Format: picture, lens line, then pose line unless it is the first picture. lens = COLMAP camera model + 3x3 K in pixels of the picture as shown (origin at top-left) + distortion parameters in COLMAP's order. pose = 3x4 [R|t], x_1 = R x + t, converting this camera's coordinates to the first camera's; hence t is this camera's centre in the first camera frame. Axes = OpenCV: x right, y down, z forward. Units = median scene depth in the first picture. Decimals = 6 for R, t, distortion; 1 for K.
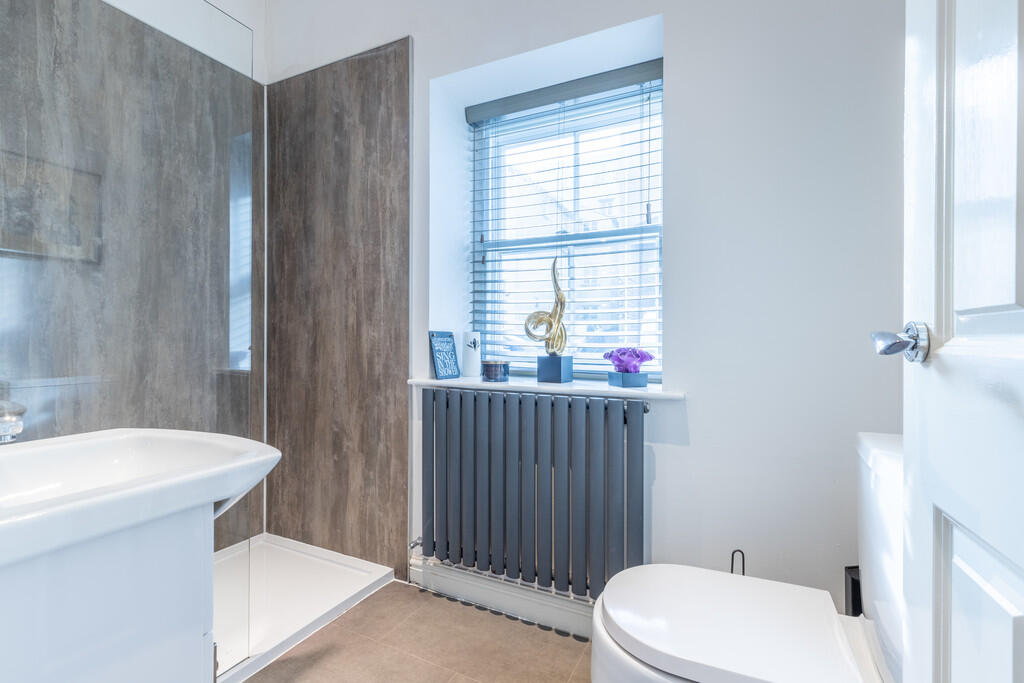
lens RADIAL K [[464.9, 0, 512.9], [0, 464.9, 348.2], [0, 0, 1]] dist [0.003047, -0.000256]
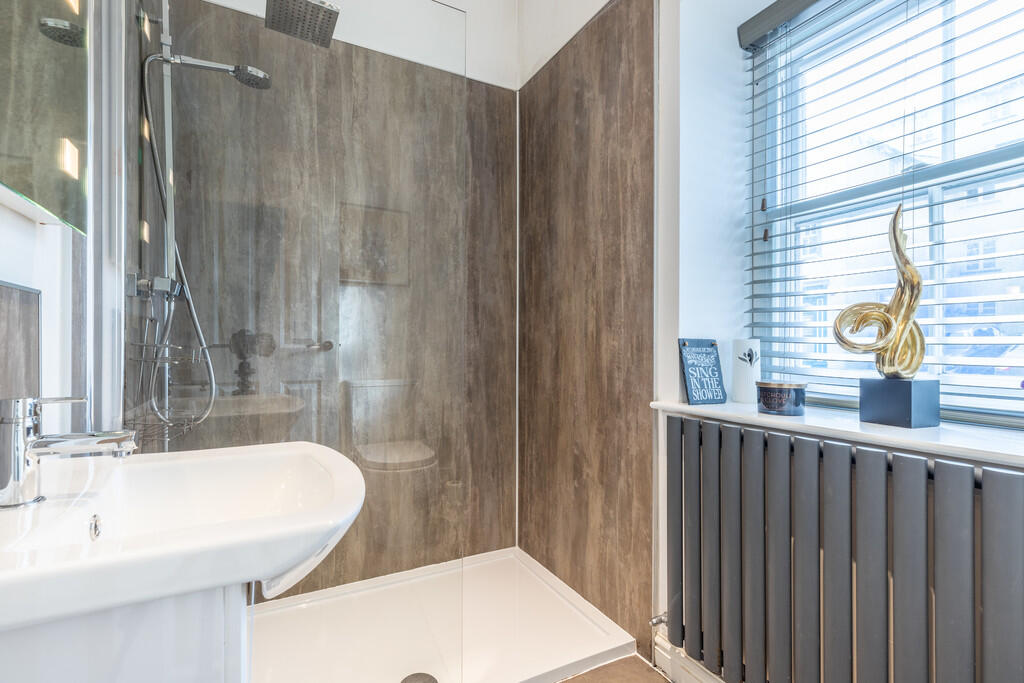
lens RADIAL K [[464.9, 0, 512.9], [0, 464.9, 348.2], [0, 0, 1]] dist [0.003047, -0.000256]
pose [[0.813482, 0.000439, -0.581591, 0.034883], [-0.012663, 0.999776, -0.016958, -0.005146], [0.581453, 0.021160, 0.813305, 0.229291]]
